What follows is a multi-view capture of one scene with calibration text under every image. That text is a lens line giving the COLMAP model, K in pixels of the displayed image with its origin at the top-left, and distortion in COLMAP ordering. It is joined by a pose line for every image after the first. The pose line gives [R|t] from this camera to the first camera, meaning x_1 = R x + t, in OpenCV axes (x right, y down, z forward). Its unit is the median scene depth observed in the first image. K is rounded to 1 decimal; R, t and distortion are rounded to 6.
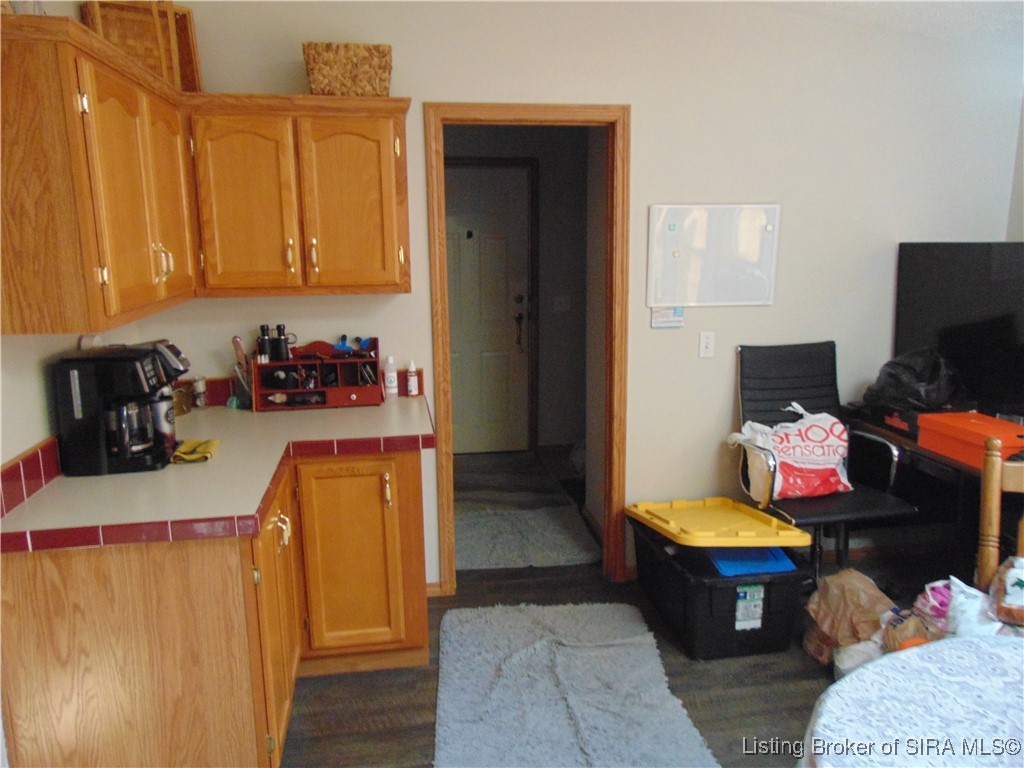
lens RADIAL K [[764.9, 0, 511.7], [0, 764.9, 383.9], [0, 0, 1]] dist [0.000990, 0.008982]
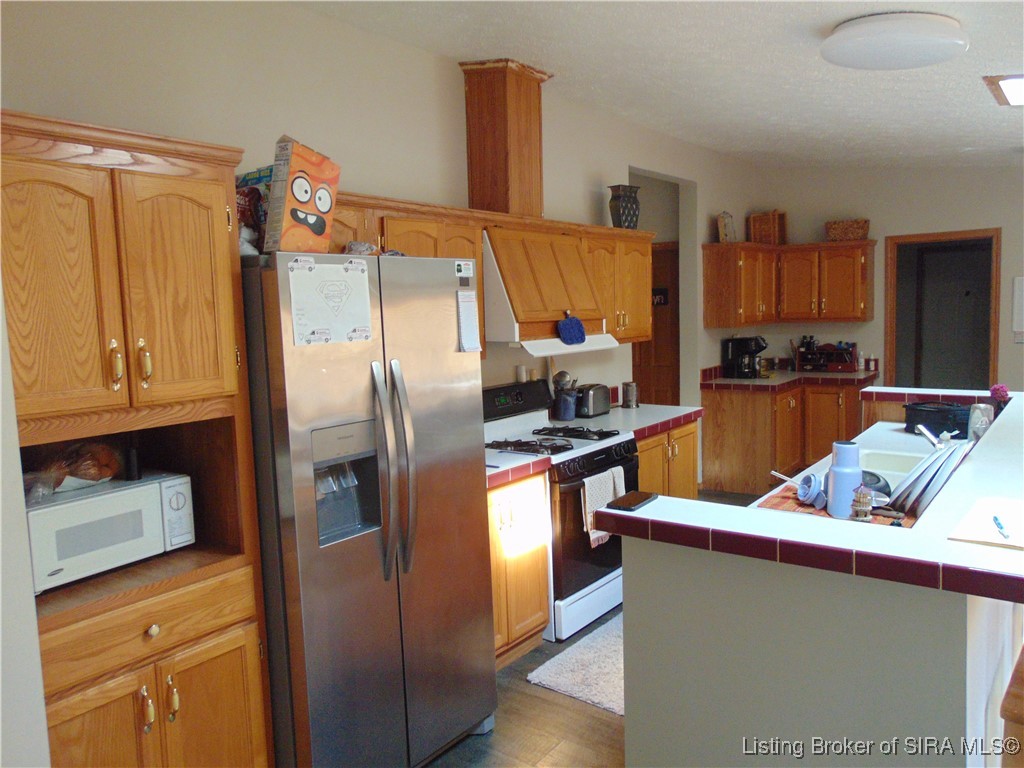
lens RADIAL K [[764.9, 0, 511.2], [0, 764.9, 383.2], [0, 0, 1]] dist [0.000990, 0.008982]
pose [[0.694864, 0.061959, -0.716467, 0.816922], [-0.115448, 0.992971, -0.026096, 0.257838], [0.709814, 0.100848, 0.697133, -1.388062]]
